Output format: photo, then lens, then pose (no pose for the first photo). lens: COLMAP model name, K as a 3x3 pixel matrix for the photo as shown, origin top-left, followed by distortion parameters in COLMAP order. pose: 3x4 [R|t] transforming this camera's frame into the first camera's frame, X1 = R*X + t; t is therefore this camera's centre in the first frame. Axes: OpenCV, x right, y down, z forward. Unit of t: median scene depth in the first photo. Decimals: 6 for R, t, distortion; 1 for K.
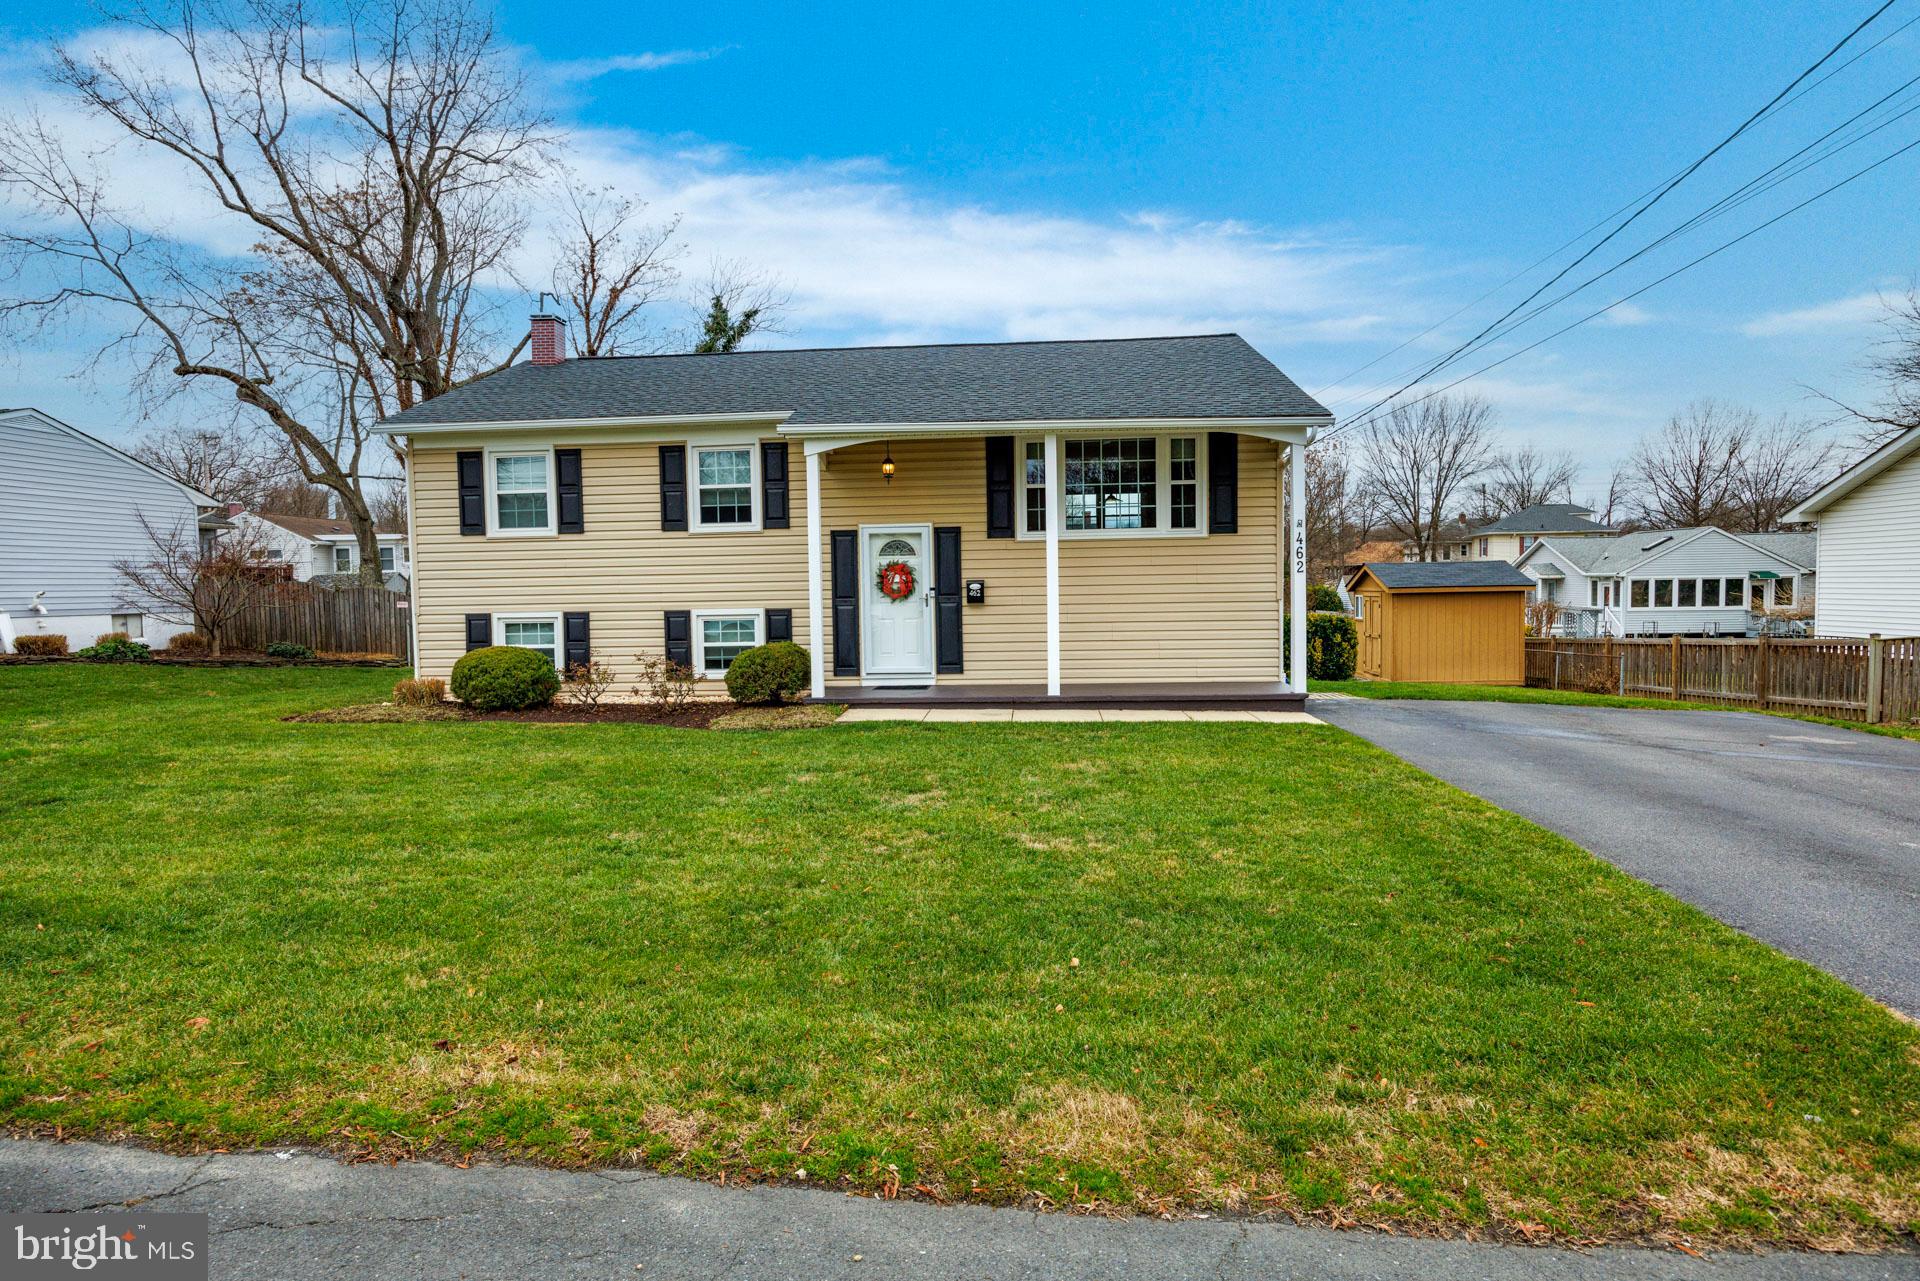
lens RADIAL K [[1071.8, 0, 954.1], [0, 1071.8, 646.1], [0, 0, 1]] dist [-0.006472, -0.000772]
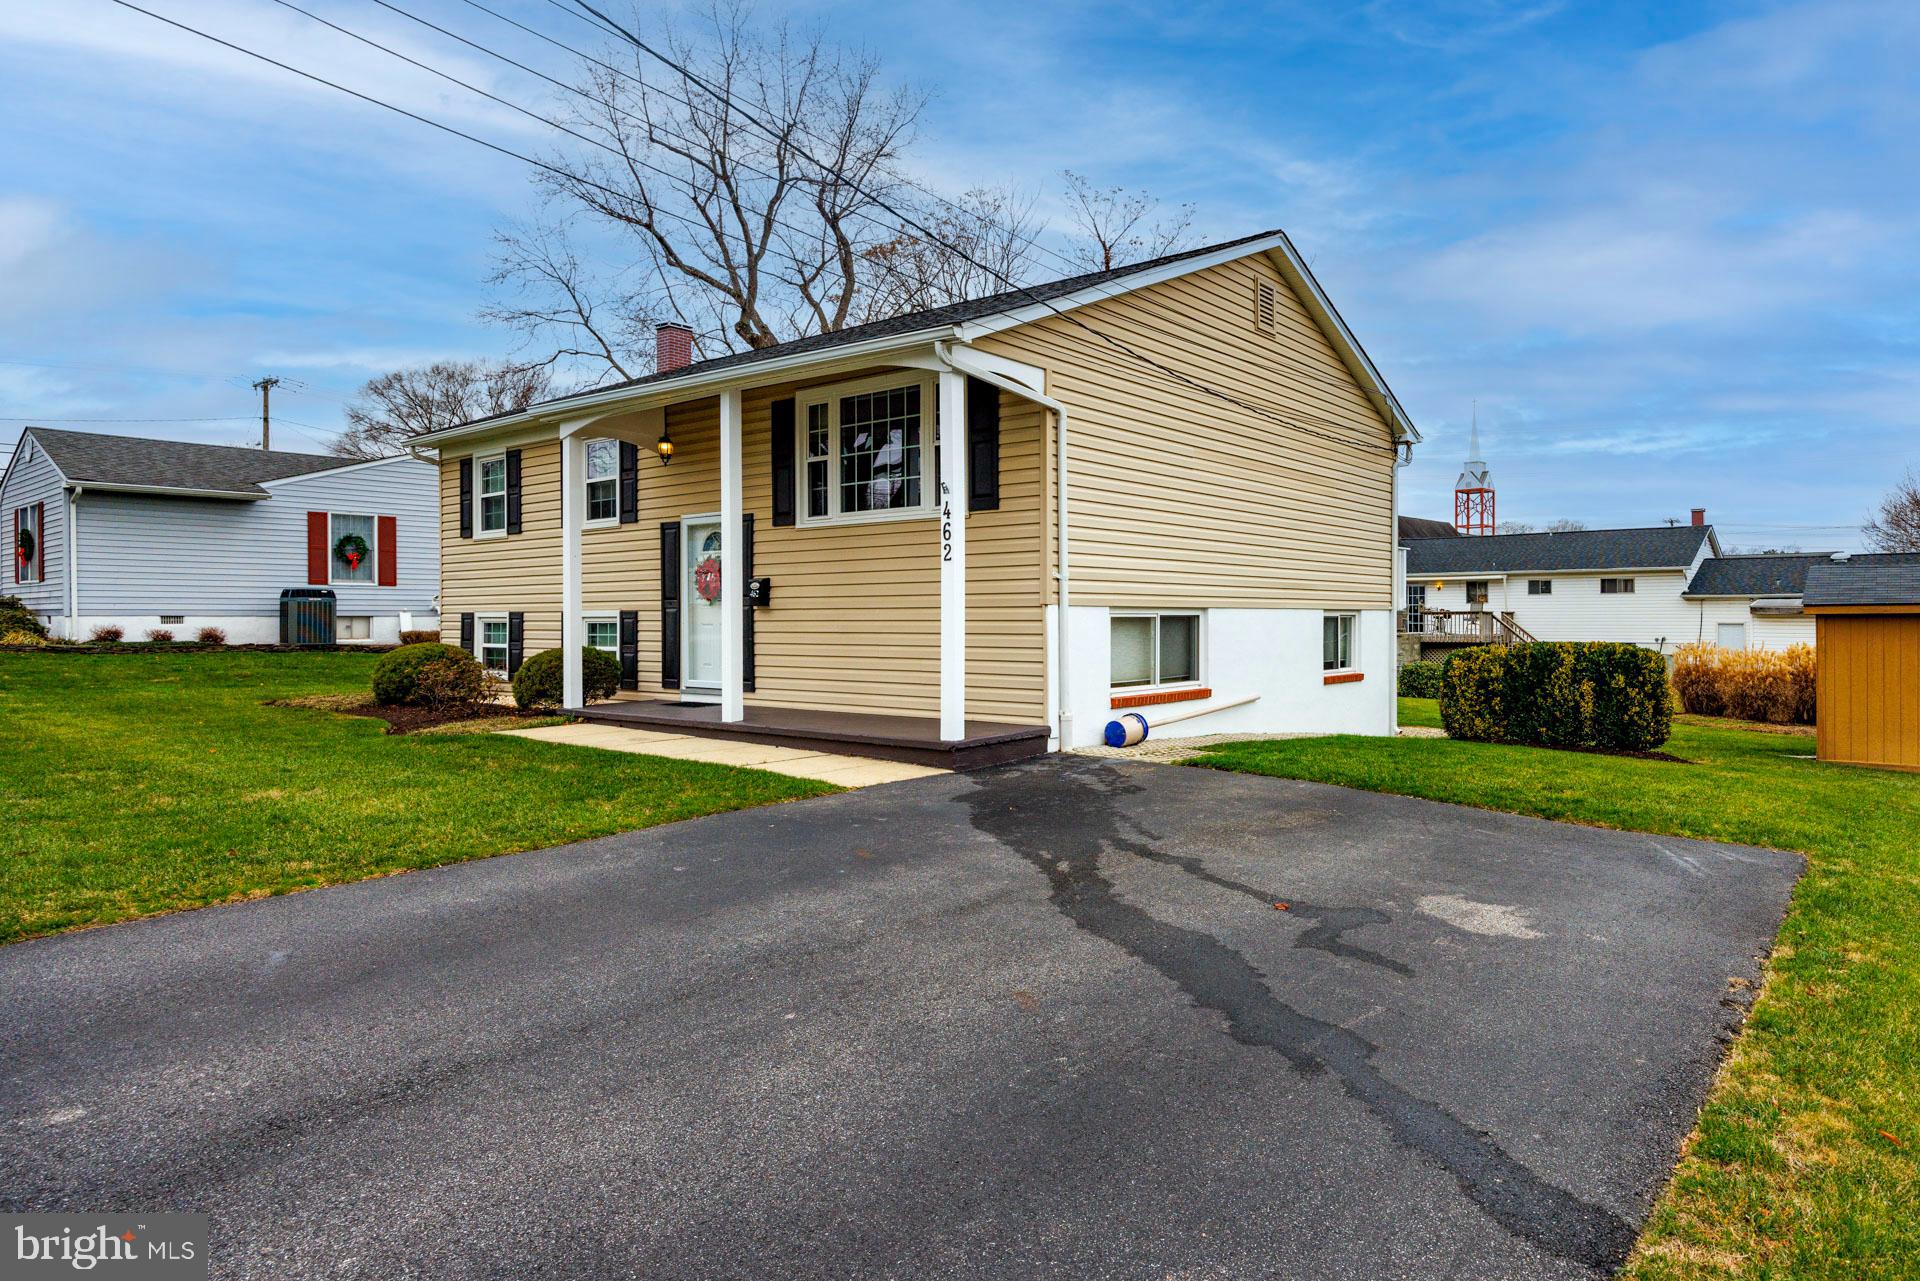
lens RADIAL K [[1149.1, 0, 965.0], [0, 1149.1, 626.8], [0, 0, 1]] dist [0.003617, 0.000130]
pose [[0.841619, 0.021176, -0.539656, 0.607698], [-0.041562, 0.998807, -0.025624, -0.008489], [0.538469, 0.043995, 0.841496, 0.339331]]
